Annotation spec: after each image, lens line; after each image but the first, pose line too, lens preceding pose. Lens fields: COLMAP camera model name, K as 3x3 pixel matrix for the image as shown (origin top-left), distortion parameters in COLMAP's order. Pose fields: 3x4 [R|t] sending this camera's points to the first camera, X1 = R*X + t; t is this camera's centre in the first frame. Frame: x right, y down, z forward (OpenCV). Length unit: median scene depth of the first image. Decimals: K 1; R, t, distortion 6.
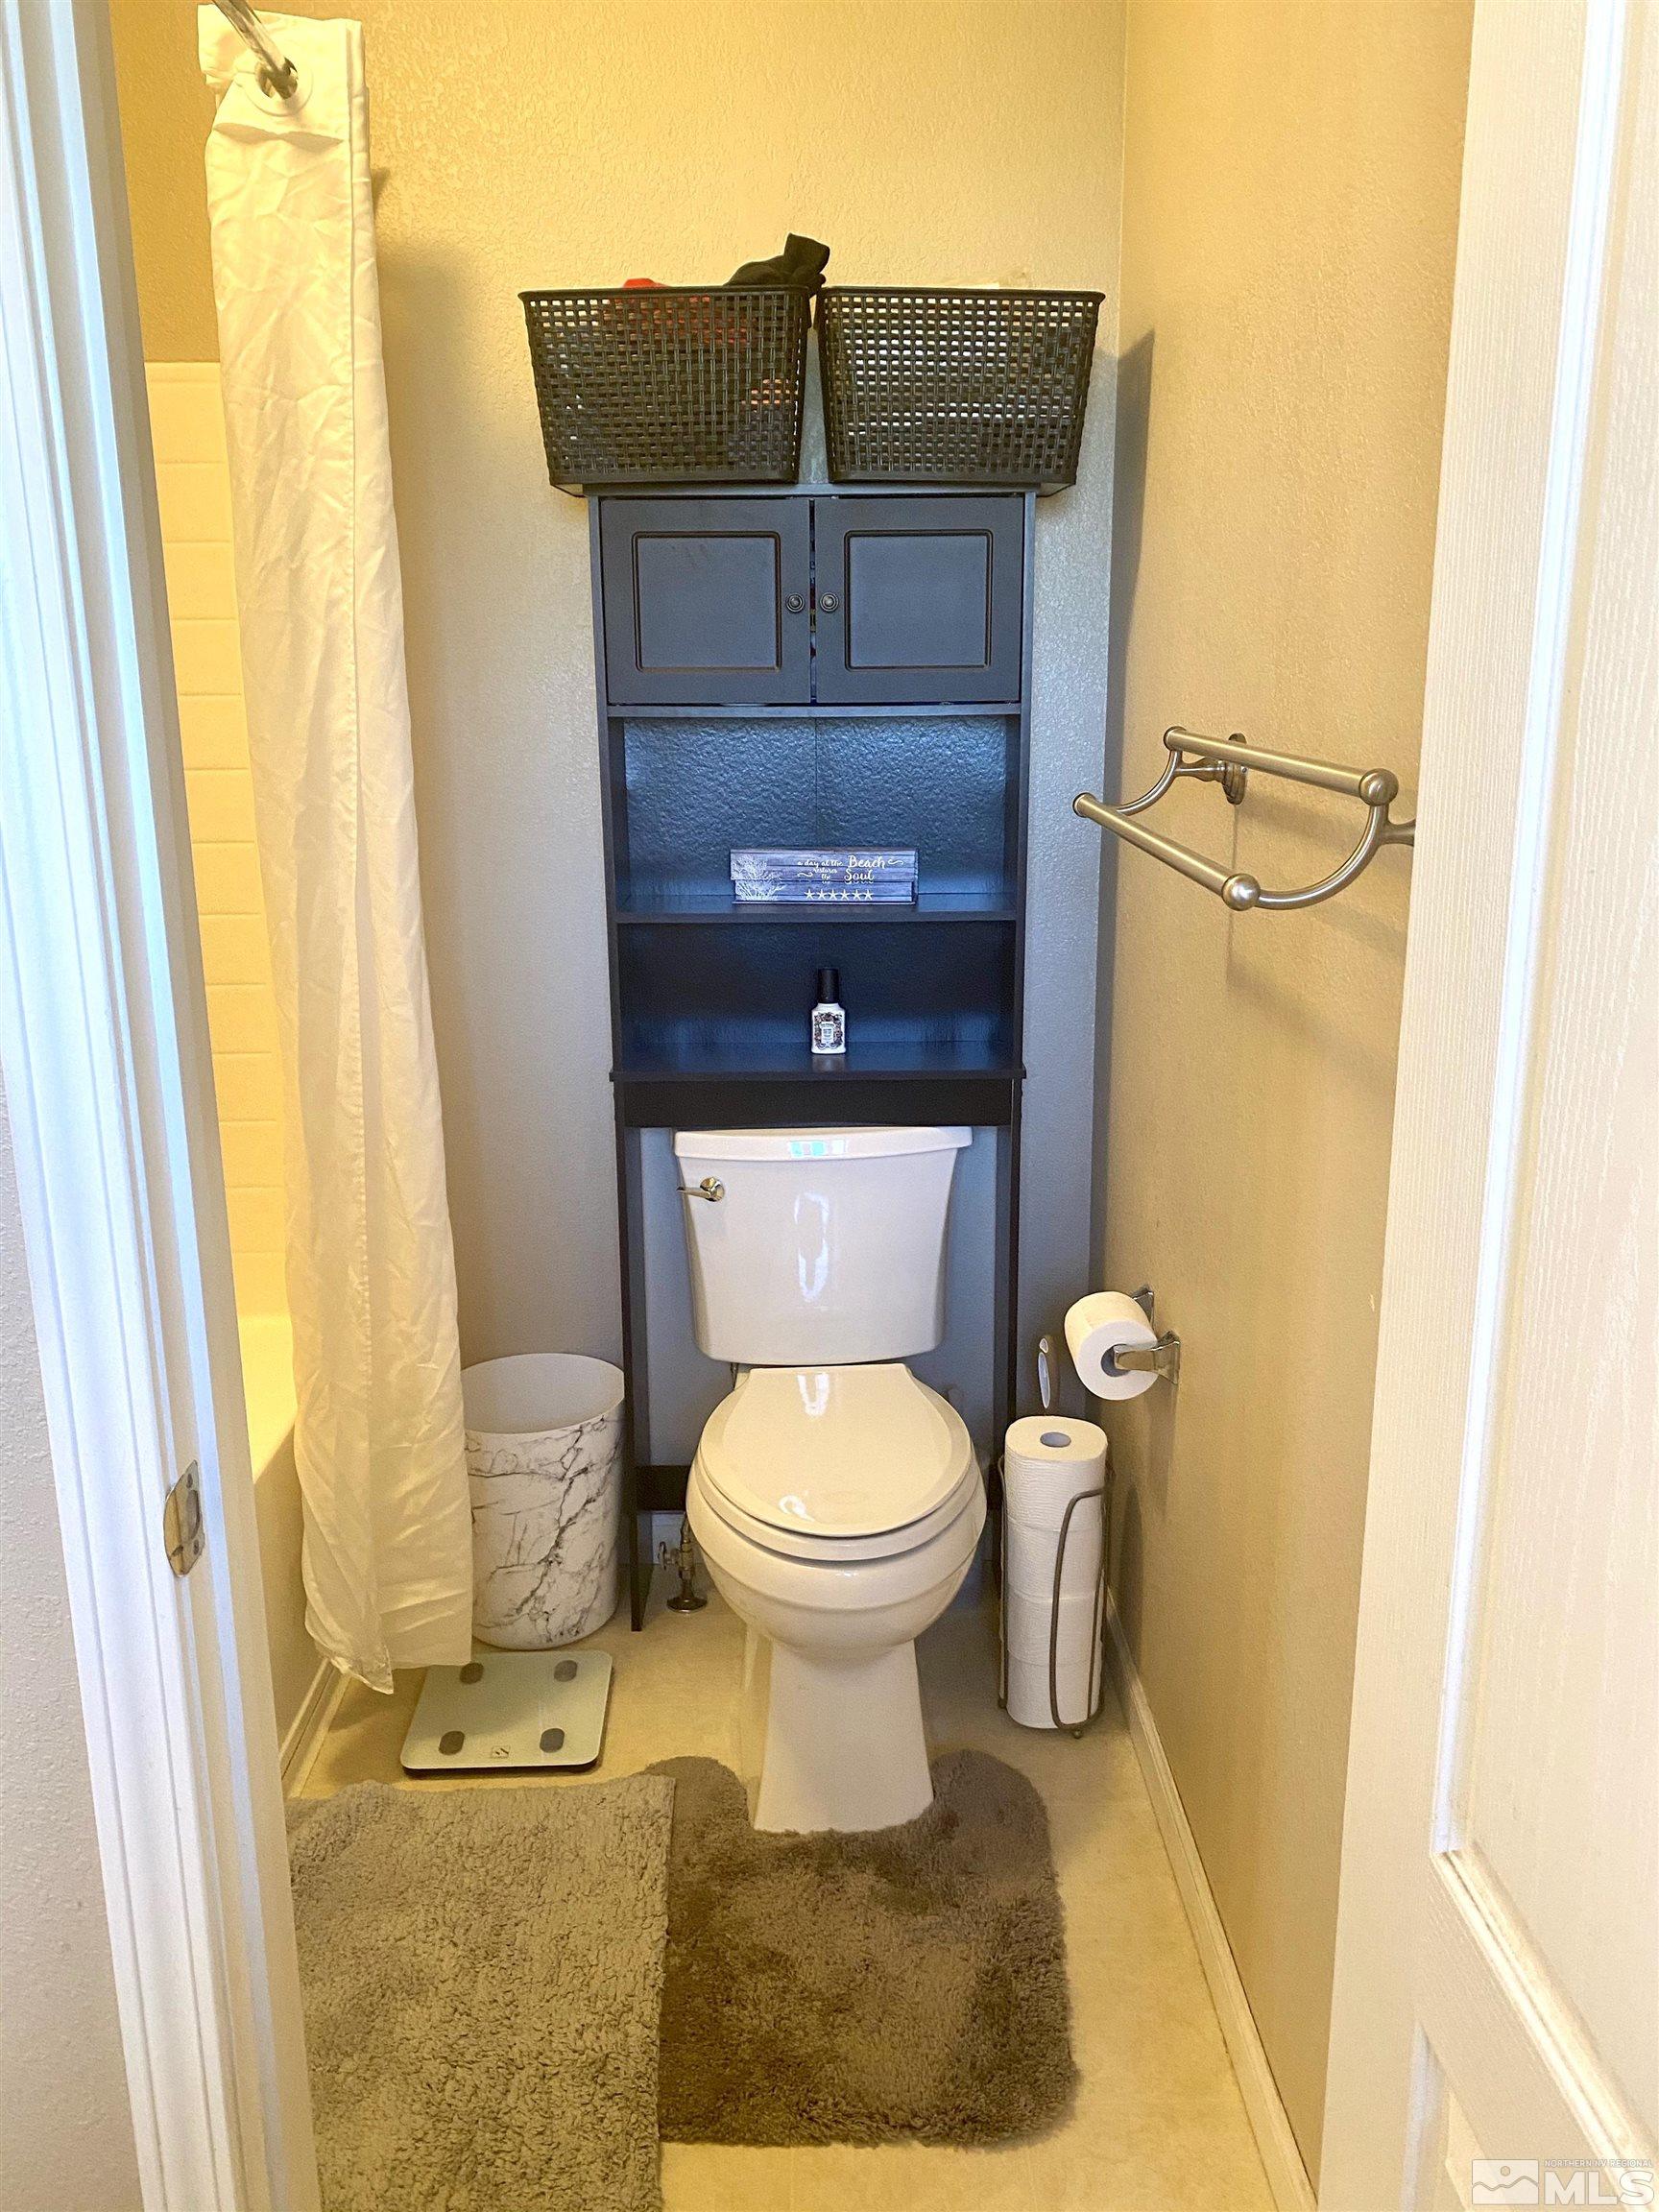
lens RADIAL K [[1693.6, 0, 831.7], [0, 1693.6, 1102.8], [0, 0, 1]] dist [0.013835, -0.001087]
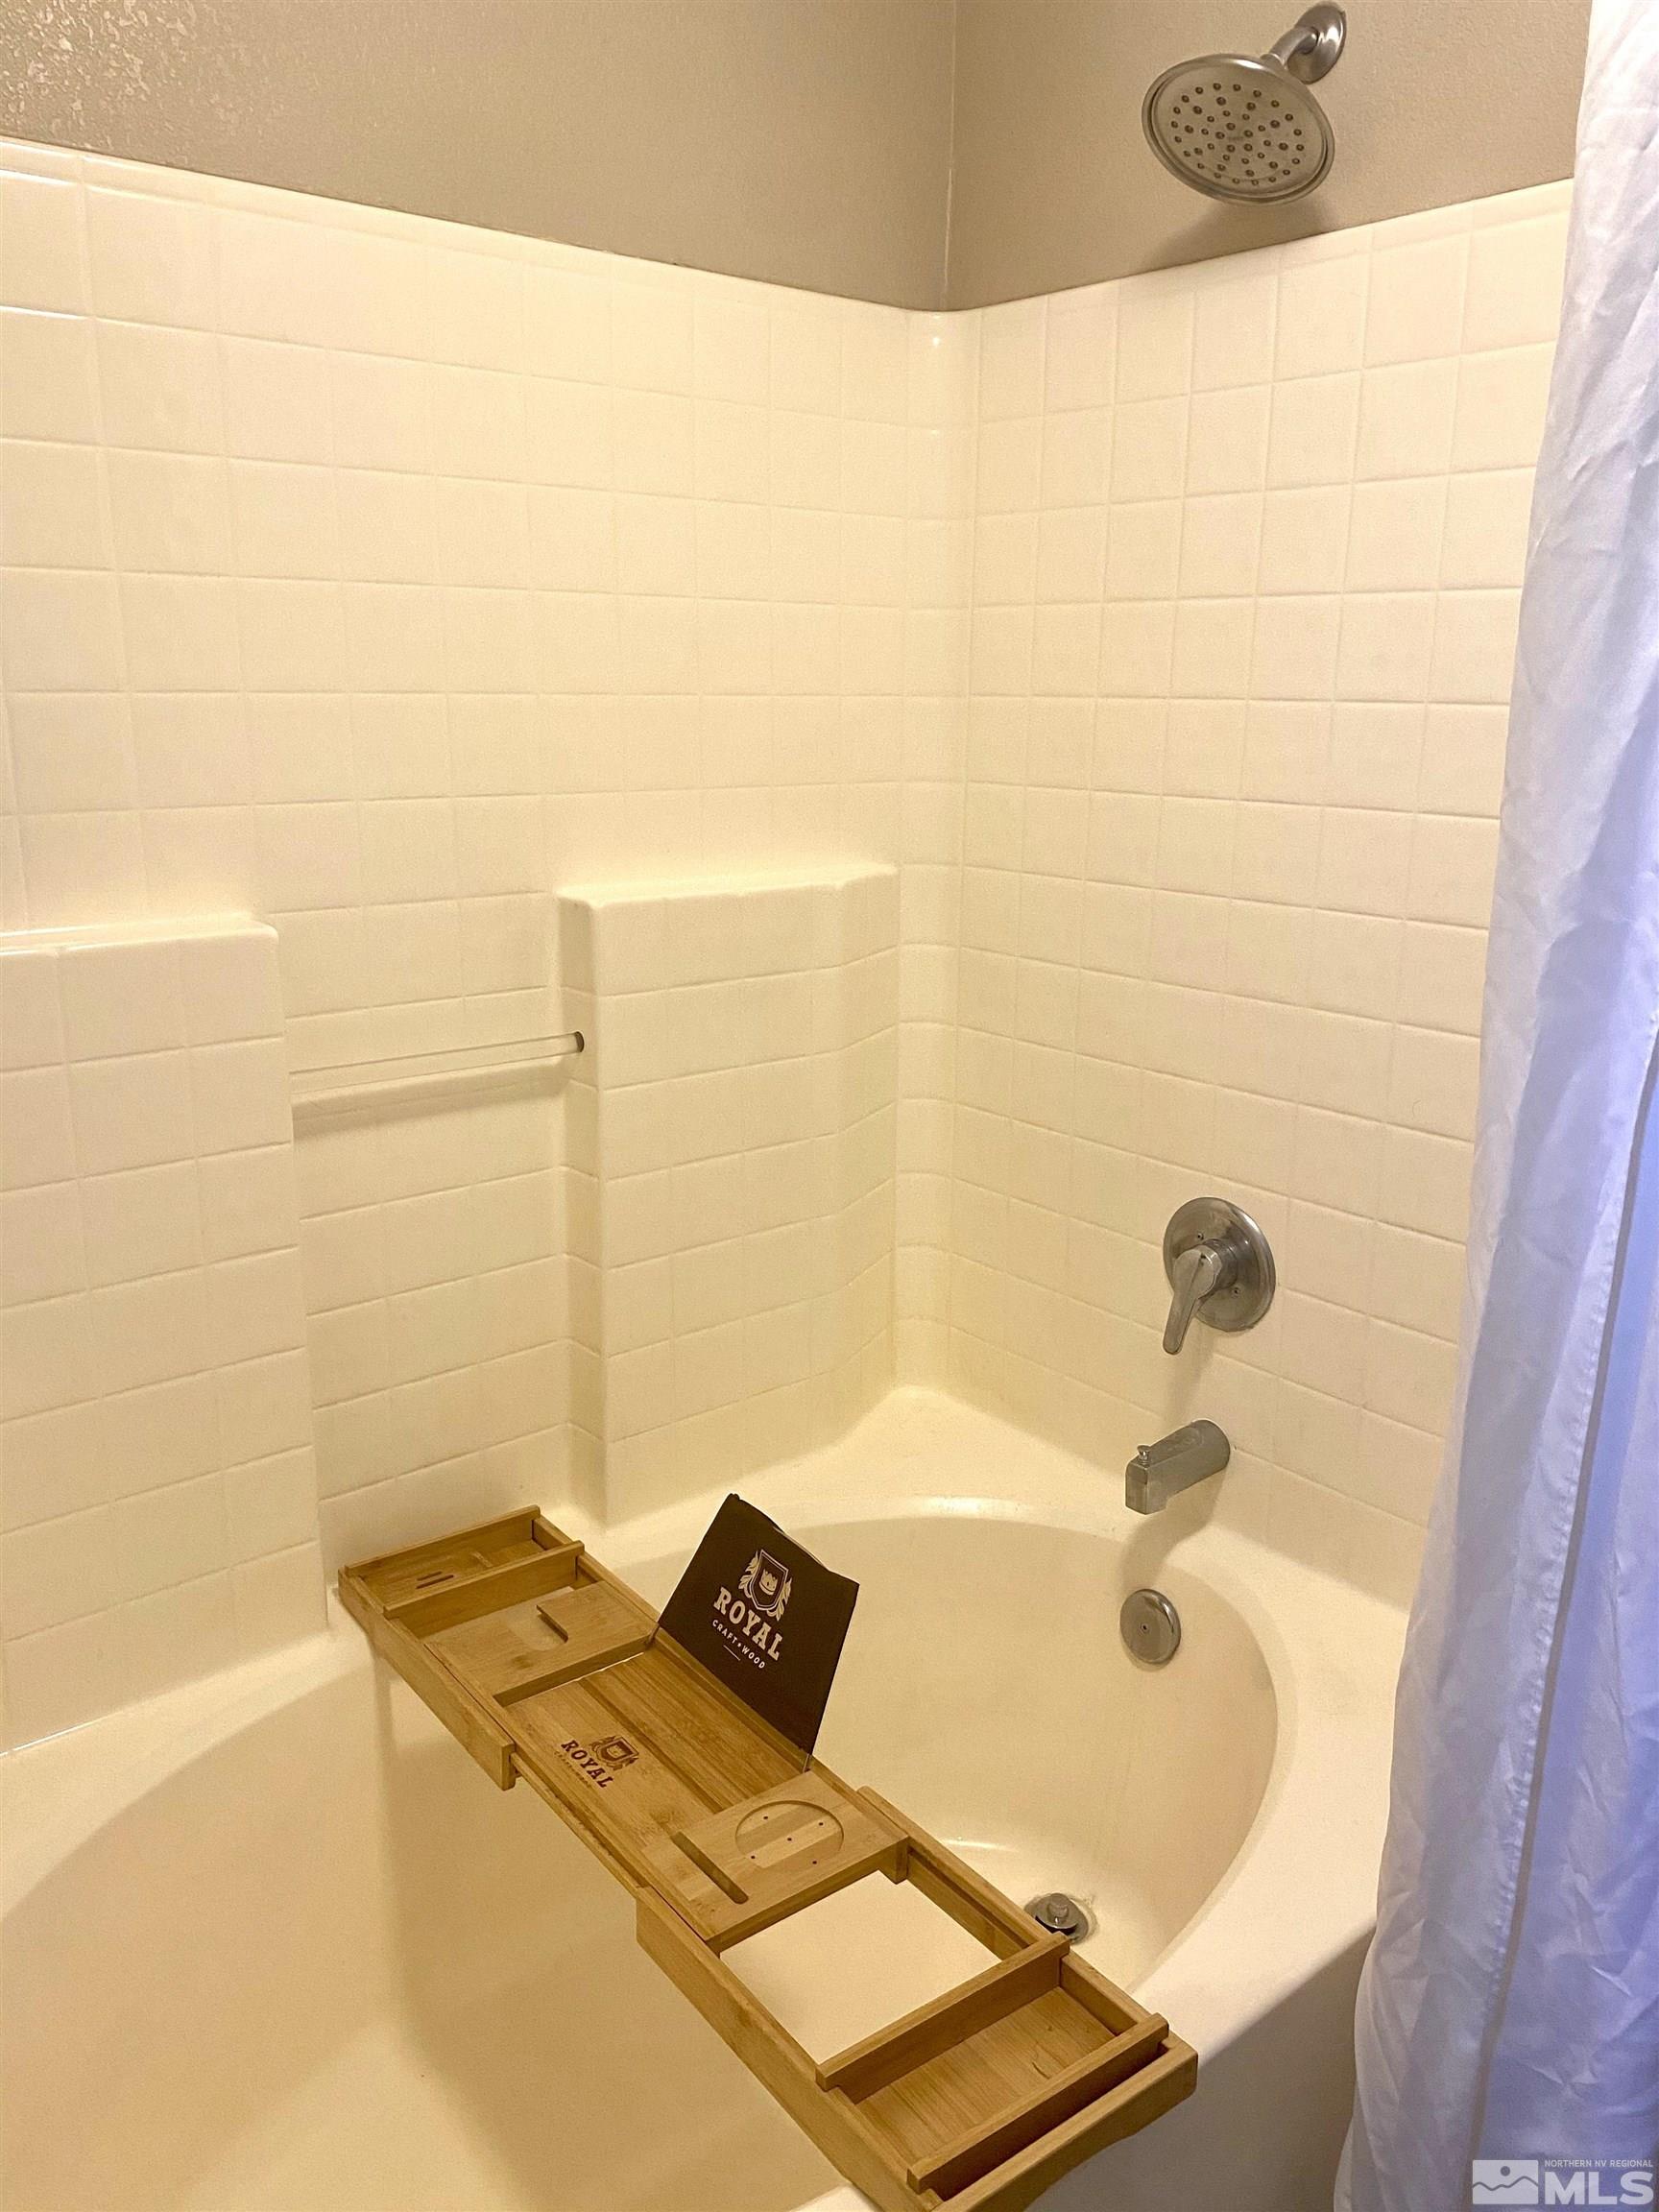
lens RADIAL K [[1693.6, 0, 832.0], [0, 1693.6, 1109.8], [0, 0, 1]] dist [0.013835, -0.001087]
pose [[0.640134, 0.190499, -0.744271, -0.051720], [-0.189106, 0.978034, 0.087685, -0.114735], [0.744626, 0.084616, 0.662097, 0.460653]]
